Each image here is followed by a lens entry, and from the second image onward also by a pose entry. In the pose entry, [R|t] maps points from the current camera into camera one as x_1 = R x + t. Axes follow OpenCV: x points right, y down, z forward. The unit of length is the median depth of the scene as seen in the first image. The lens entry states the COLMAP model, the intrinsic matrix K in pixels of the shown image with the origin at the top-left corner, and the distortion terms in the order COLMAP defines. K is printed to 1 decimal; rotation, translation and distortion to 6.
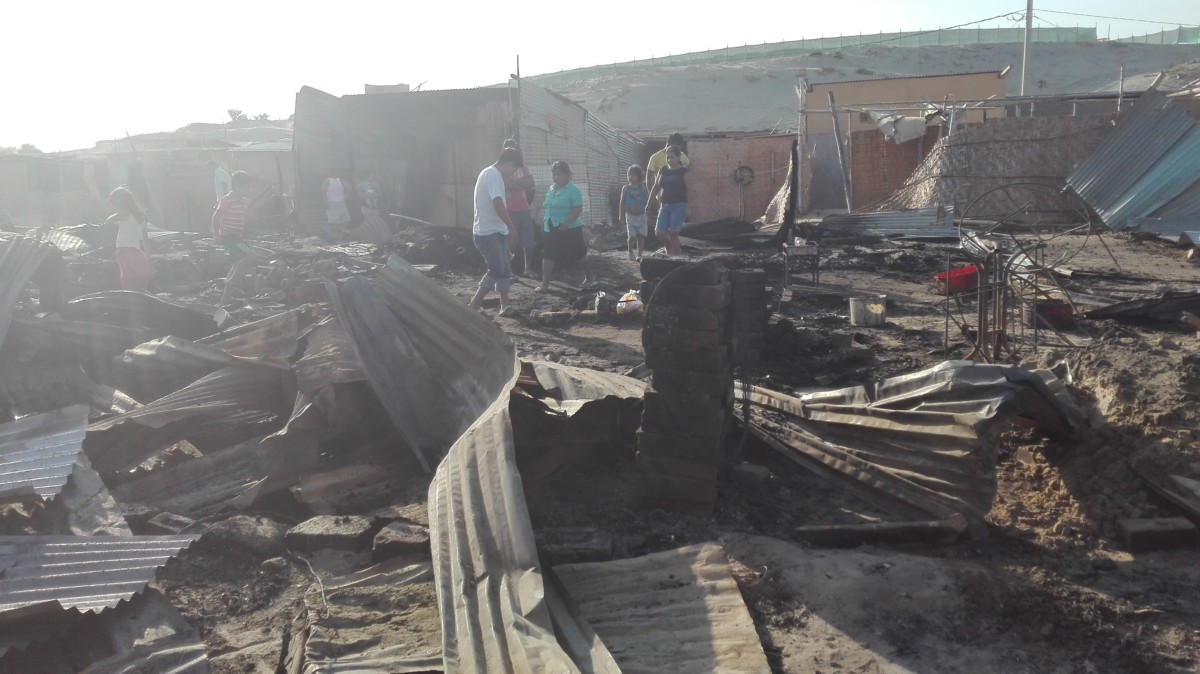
lens RADIAL K [[985.7, 0, 608.1], [0, 985.7, 341.5], [0, 0, 1]] dist [0.119296, -0.219081]
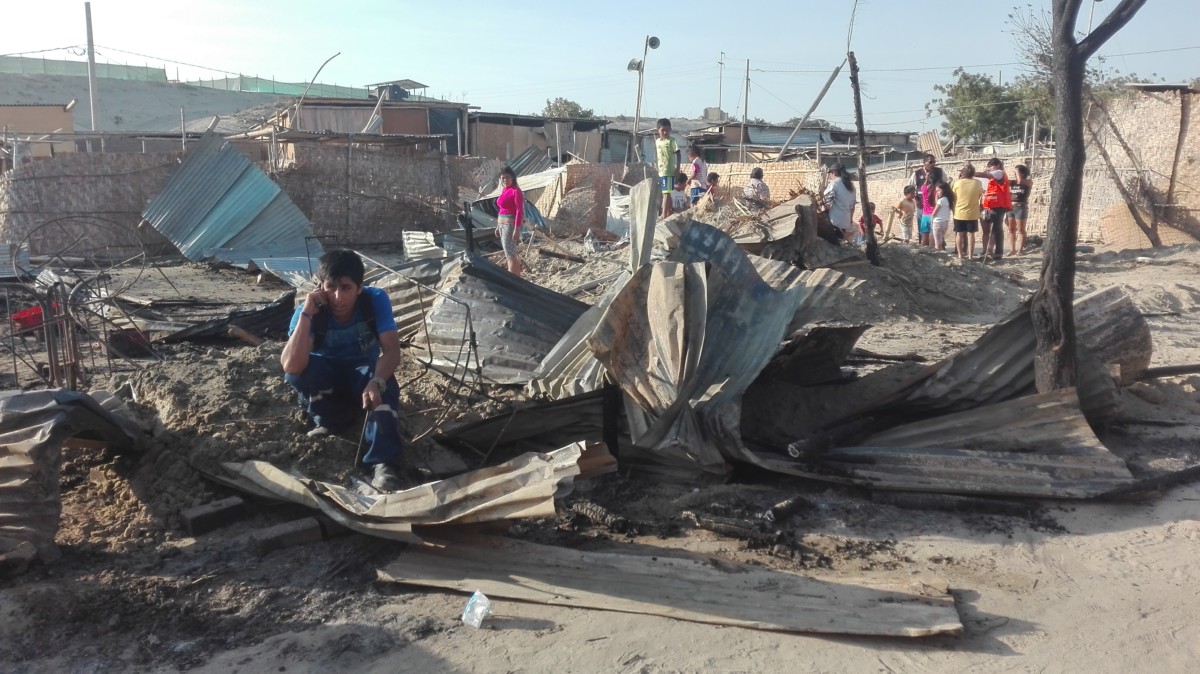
lens RADIAL K [[985.7, 0, 608.1], [0, 985.7, 341.5], [0, 0, 1]] dist [0.119296, -0.219081]
pose [[0.666948, -0.103913, 0.737823, 0.017858], [0.130024, 0.991265, 0.022074, 0.023107], [-0.733672, 0.081212, 0.674634, -0.108310]]
